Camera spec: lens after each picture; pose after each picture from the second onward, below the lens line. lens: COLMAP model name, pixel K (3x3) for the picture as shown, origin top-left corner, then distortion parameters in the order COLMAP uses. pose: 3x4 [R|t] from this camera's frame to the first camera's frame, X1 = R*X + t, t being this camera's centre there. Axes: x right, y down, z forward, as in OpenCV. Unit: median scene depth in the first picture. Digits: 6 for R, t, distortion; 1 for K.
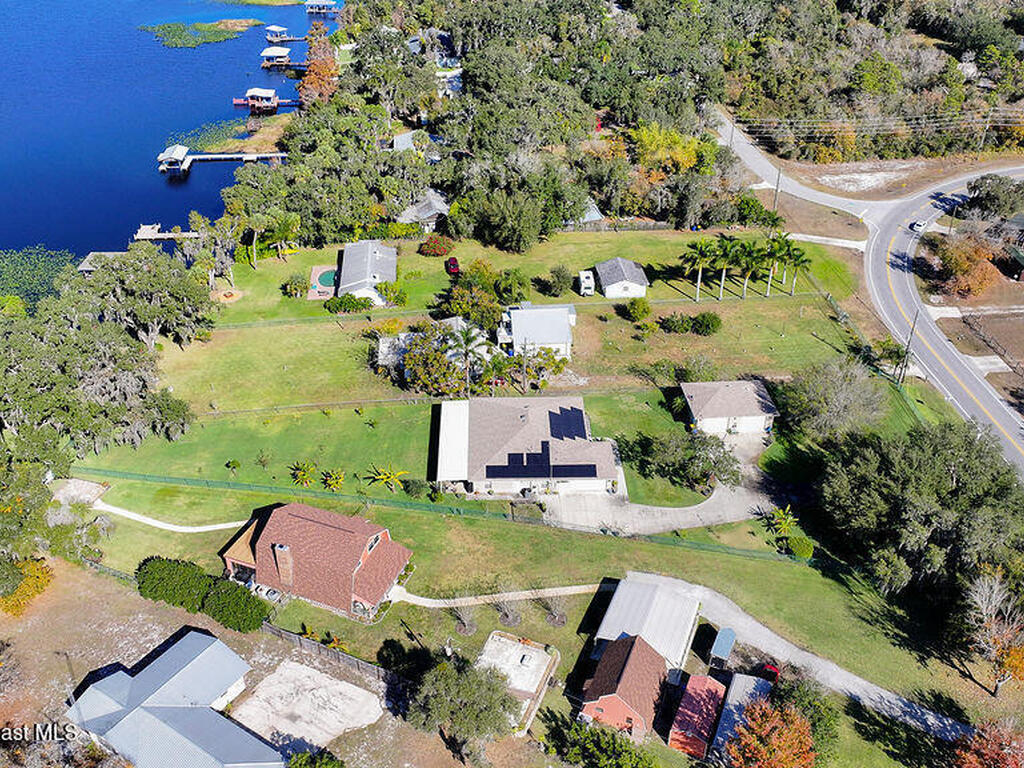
lens RADIAL K [[964.2, 0, 512.1], [0, 964.2, 385.2], [0, 0, 1]] dist [0.003638, 0.000000]
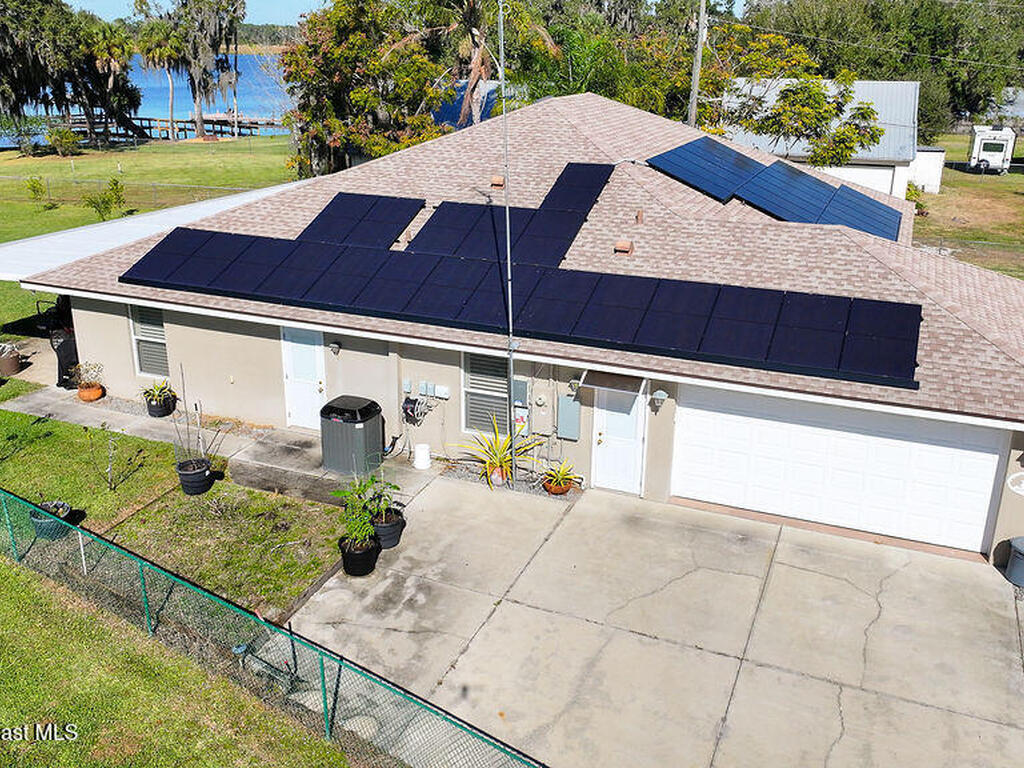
lens RADIAL K [[964.2, 0, 511.6], [0, 964.2, 381.8], [0, 0, 1]] dist [0.003638, 0.000000]
pose [[0.911096, 0.144093, -0.386189, 0.088016], [-0.228606, 0.956253, -0.182535, 0.123750], [0.342992, 0.254592, 0.904179, 0.878375]]
